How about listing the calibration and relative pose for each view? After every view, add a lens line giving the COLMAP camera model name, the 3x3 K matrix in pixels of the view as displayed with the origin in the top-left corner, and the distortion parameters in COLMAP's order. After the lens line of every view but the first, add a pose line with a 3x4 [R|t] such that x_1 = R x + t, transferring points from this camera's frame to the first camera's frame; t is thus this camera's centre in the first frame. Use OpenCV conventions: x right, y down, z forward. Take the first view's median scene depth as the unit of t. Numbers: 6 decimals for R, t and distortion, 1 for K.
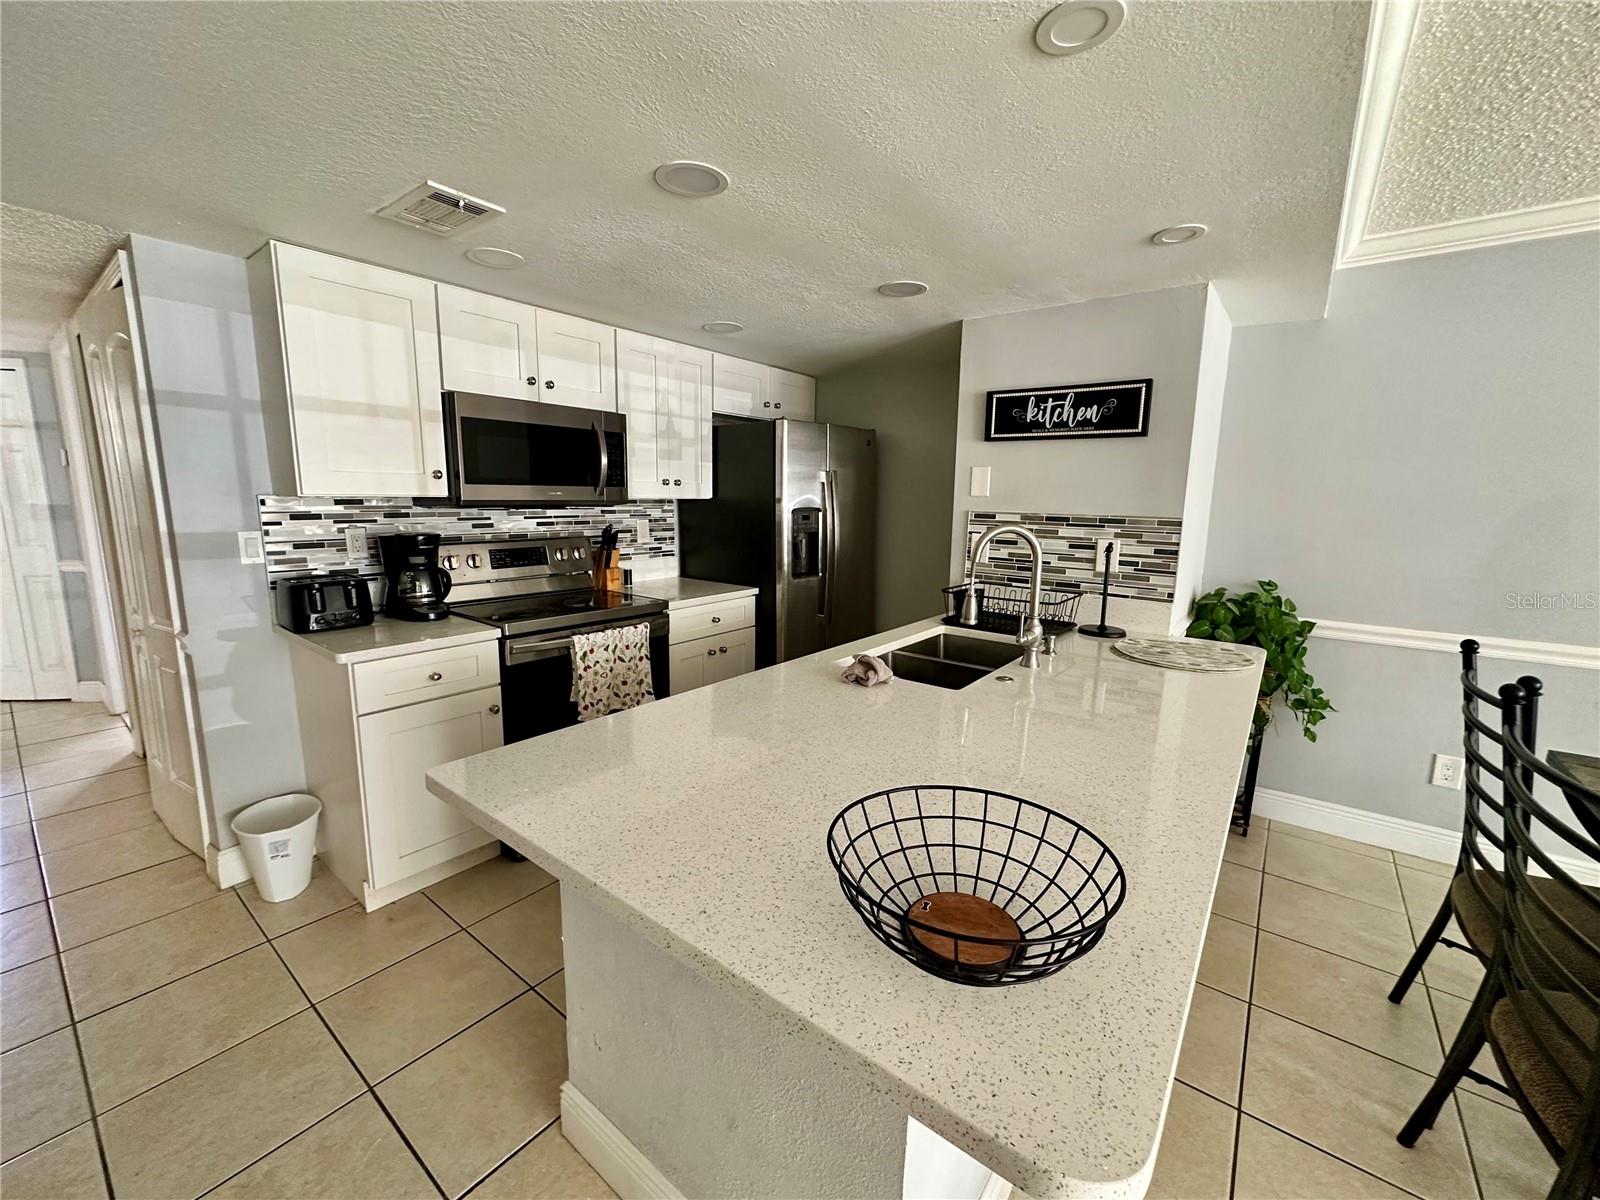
lens RADIAL K [[640.6, 0, 800.2], [0, 640.6, 600.7], [0, 0, 1]] dist [-0.004894, 0.001252]
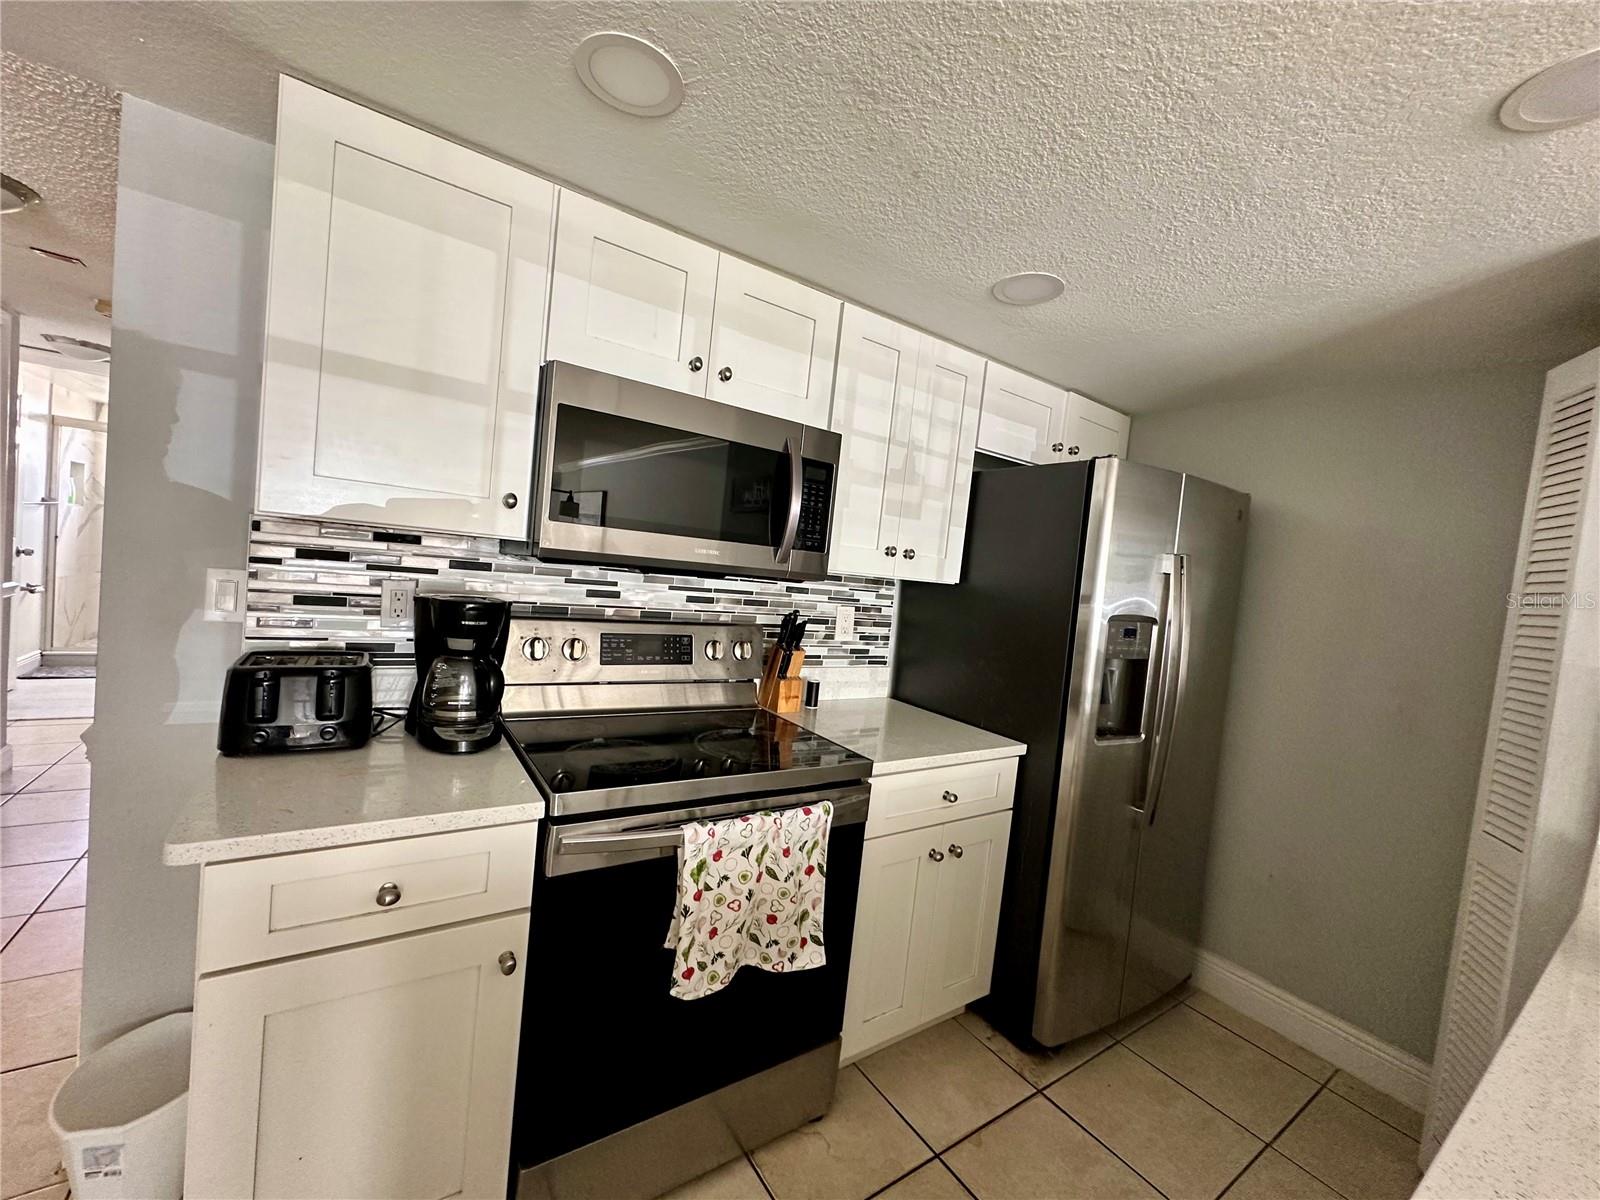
lens RADIAL K [[640.6, 0, 801.0], [0, 640.6, 599.3], [0, 0, 1]] dist [-0.004894, 0.001252]
pose [[0.947518, 0.096436, -0.304812, -0.128668], [-0.135837, 0.984519, -0.110775, -0.077538], [0.289411, 0.146366, 0.945948, 0.515796]]
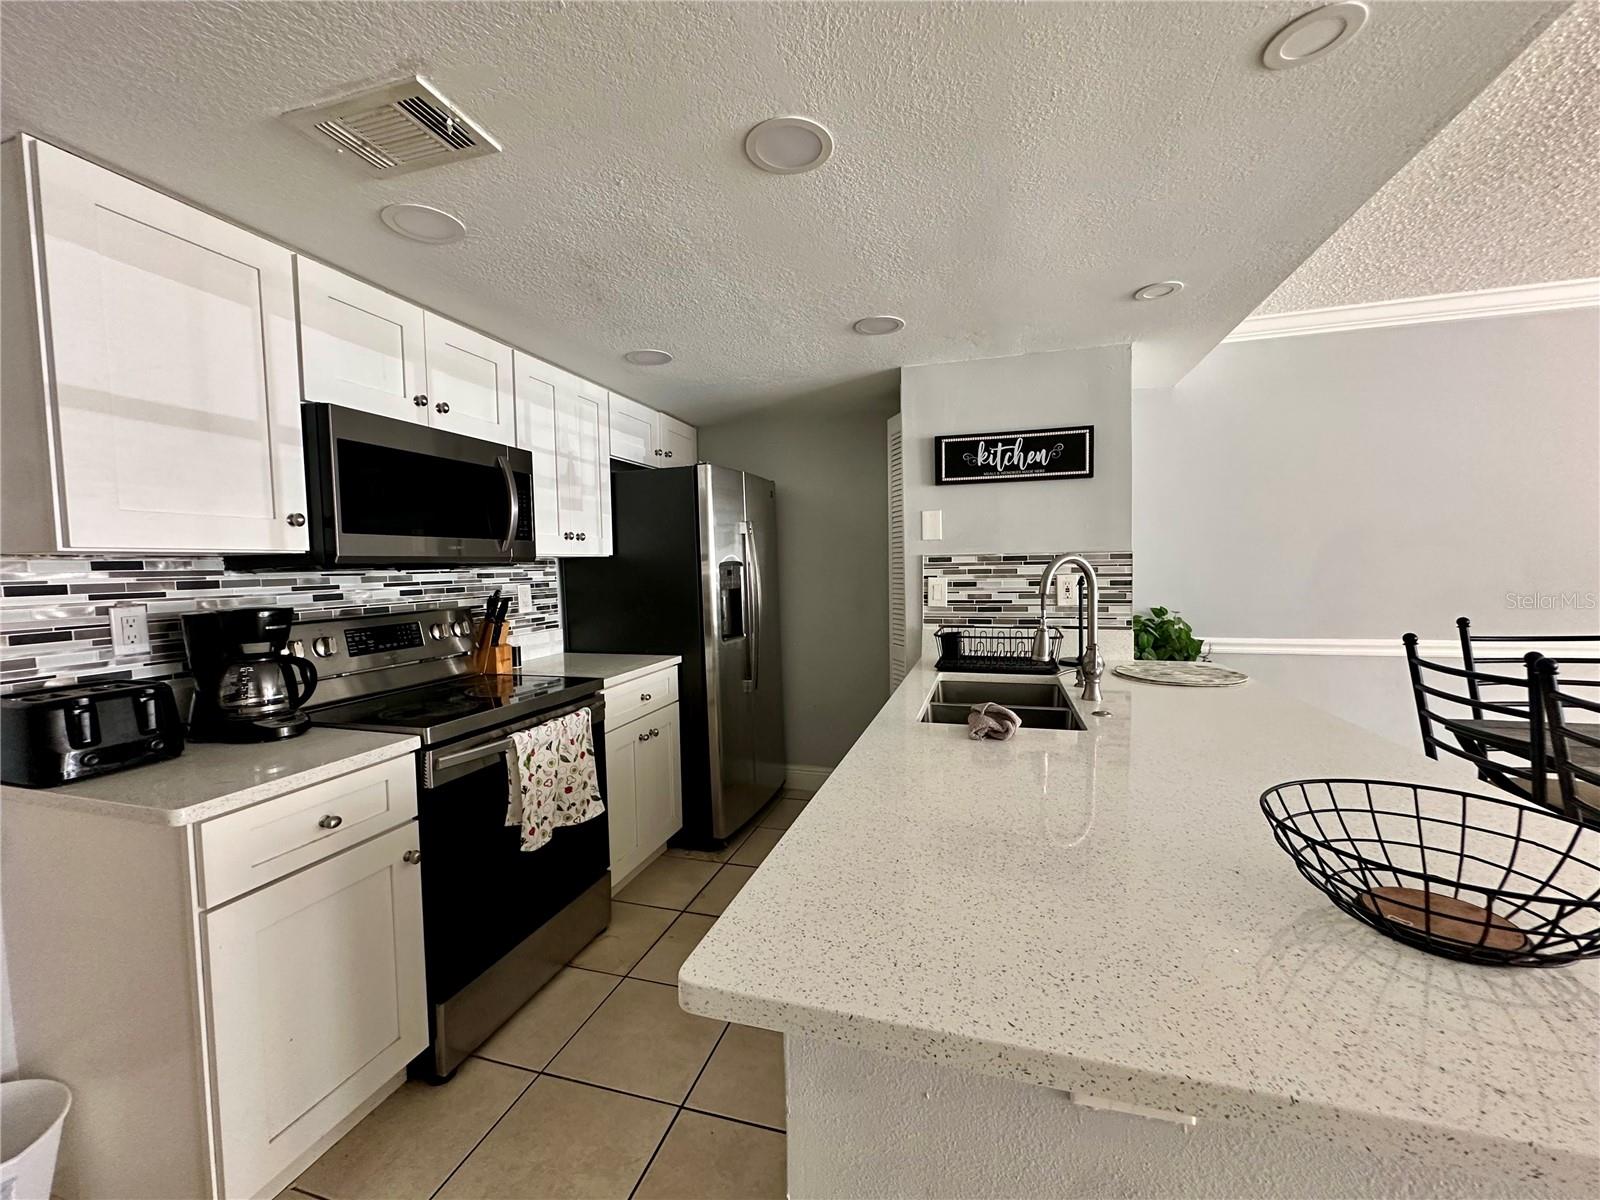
lens RADIAL K [[640.6, 0, 798.8], [0, 640.6, 600.1], [0, 0, 1]] dist [-0.004894, 0.001252]
pose [[0.933562, -0.055805, 0.354044, -0.296674], [0.094501, 0.991176, -0.092955, 0.001356], [-0.345733, 0.120237, 0.930598, 0.181403]]
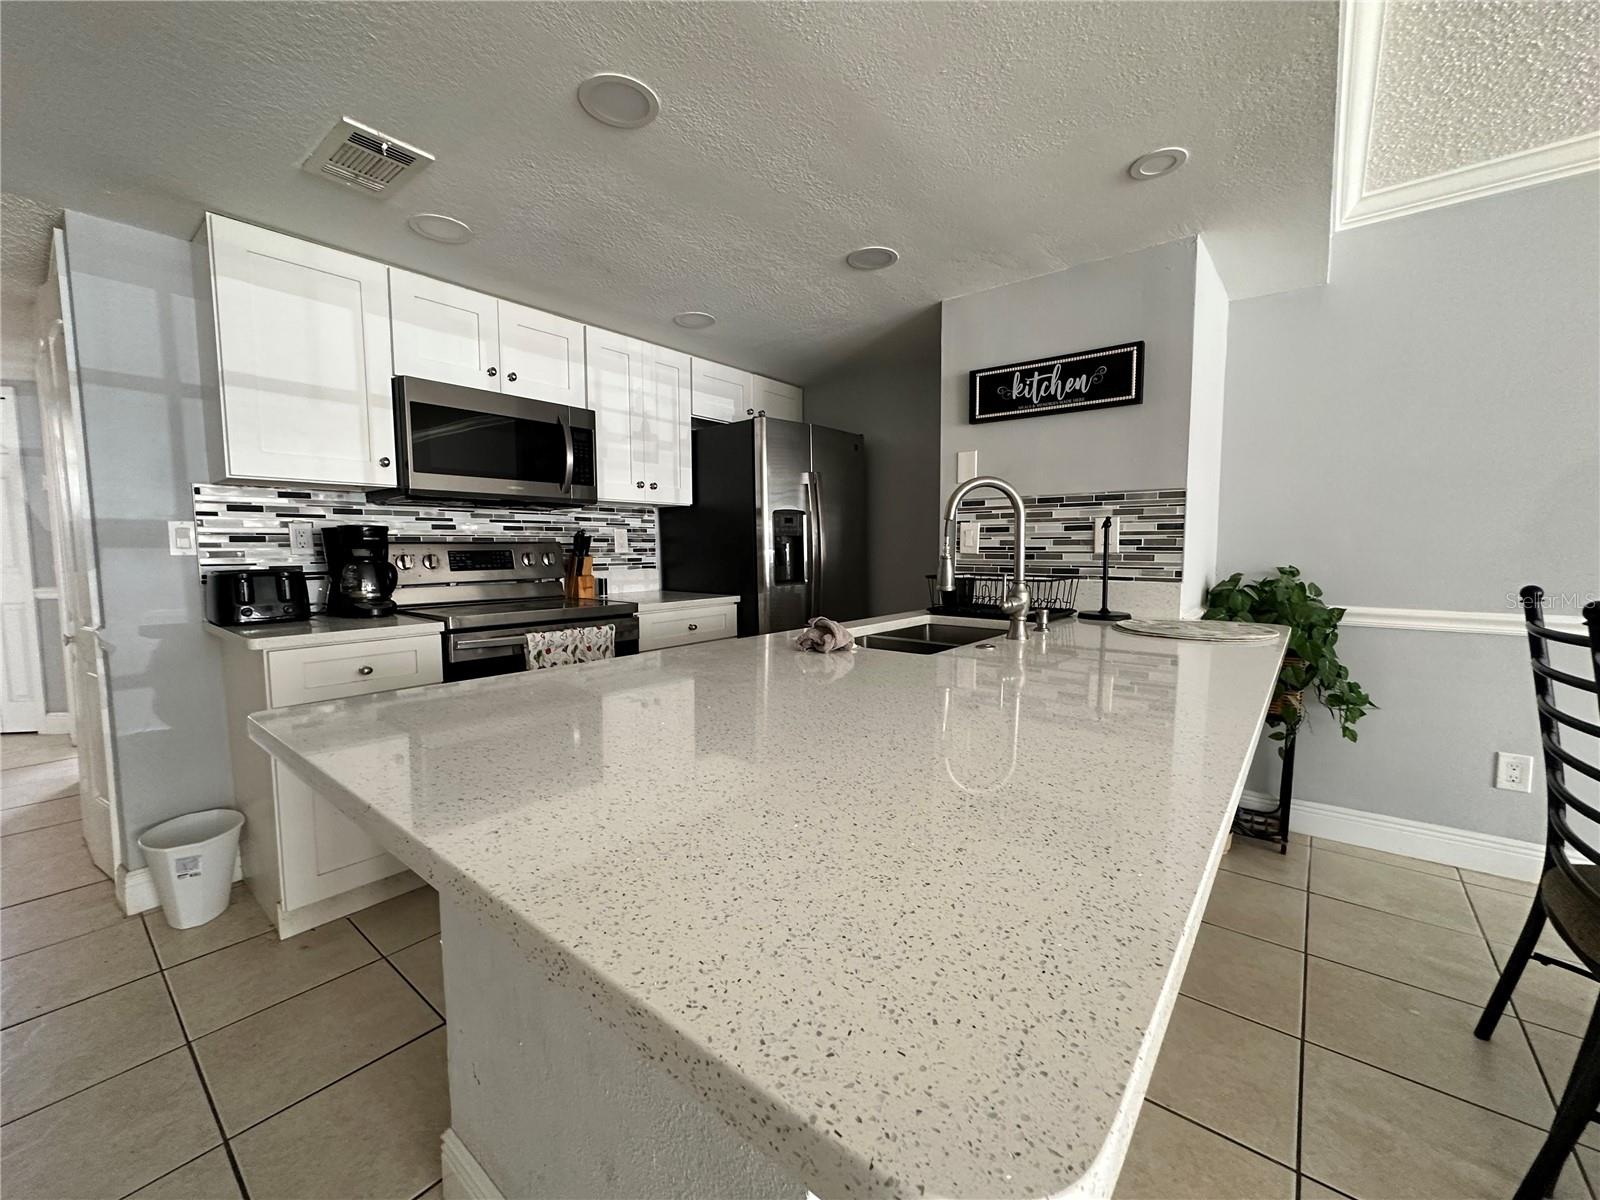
lens RADIAL K [[640.6, 0, 800.0], [0, 640.6, 600.6], [0, 0, 1]] dist [-0.004894, 0.001252]
pose [[0.999523, -0.018402, -0.024803, 0.063167], [0.016339, 0.996582, -0.080972, 0.088655], [0.026208, 0.080528, 0.996408, 0.085073]]
